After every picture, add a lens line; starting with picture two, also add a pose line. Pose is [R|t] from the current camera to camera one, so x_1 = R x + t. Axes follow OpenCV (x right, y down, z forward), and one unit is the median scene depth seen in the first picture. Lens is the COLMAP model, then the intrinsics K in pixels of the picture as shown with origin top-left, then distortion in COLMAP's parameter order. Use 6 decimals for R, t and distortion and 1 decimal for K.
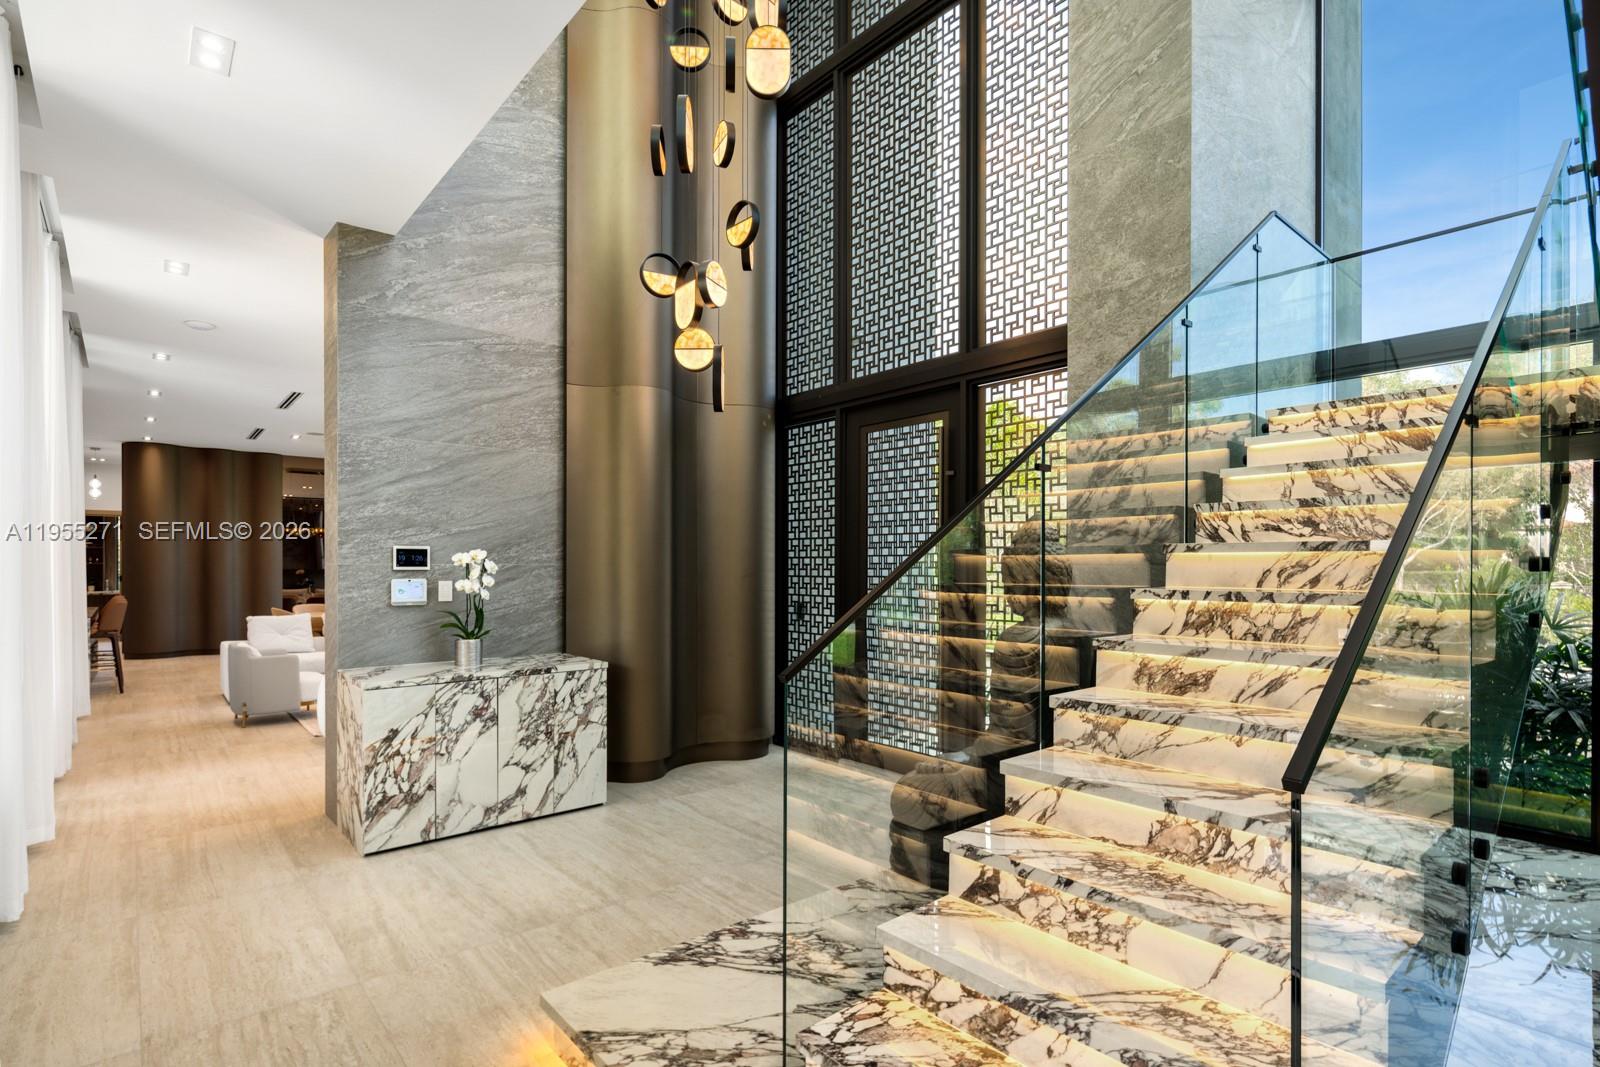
lens RADIAL K [[779.1, 0, 800.3], [0, 779.1, 566.4], [0, 0, 1]] dist [0.003164, 0.000050]
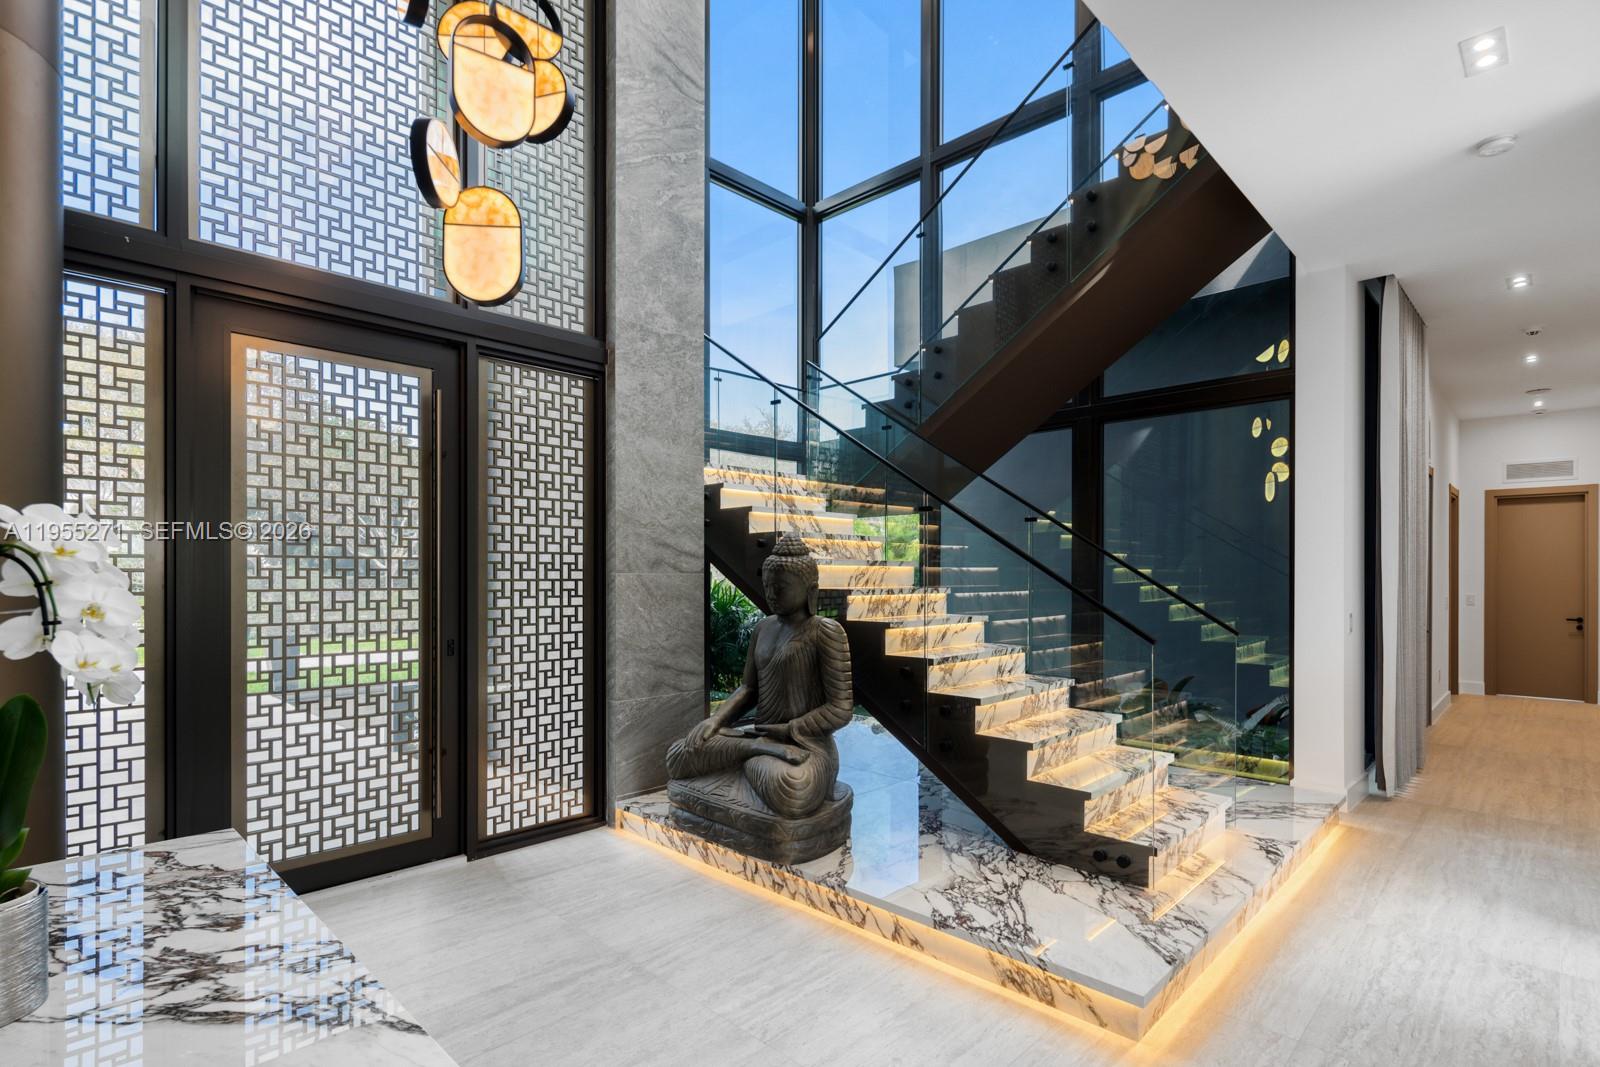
lens RADIAL K [[780.4, 0, 799.1], [0, 780.4, 574.7], [0, 0, 1]] dist [-0.002742, -0.000961]
pose [[-0.085287, -0.001098, 0.996356, -1.024407], [-0.001191, 0.999999, 0.001000, -0.000316], [-0.996356, -0.001101, -0.085288, 1.203337]]
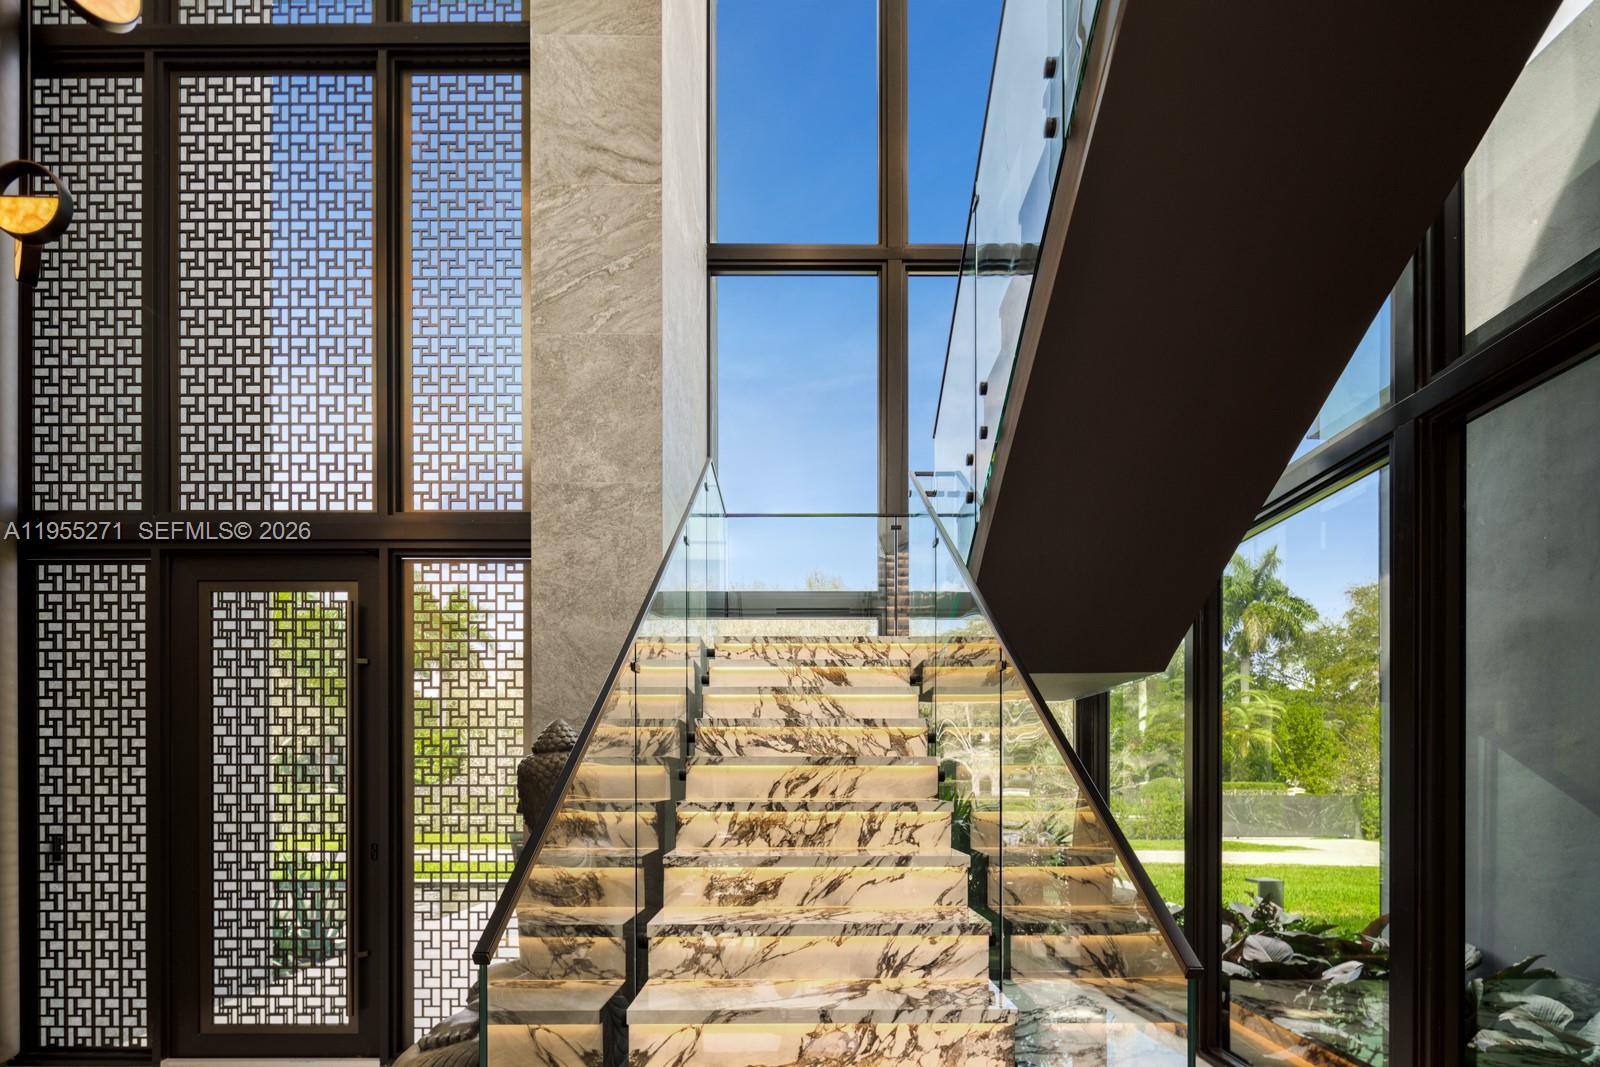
lens RADIAL K [[783.0, 0, 798.3], [0, 783.0, 780.8], [0, 0, 1]] dist [-0.001128, -0.001856]
pose [[0.645652, -0.003985, 0.763622, -0.216580], [0.002166, 0.999992, 0.003387, -0.000419], [-0.763629, -0.000532, 0.645655, 0.251764]]
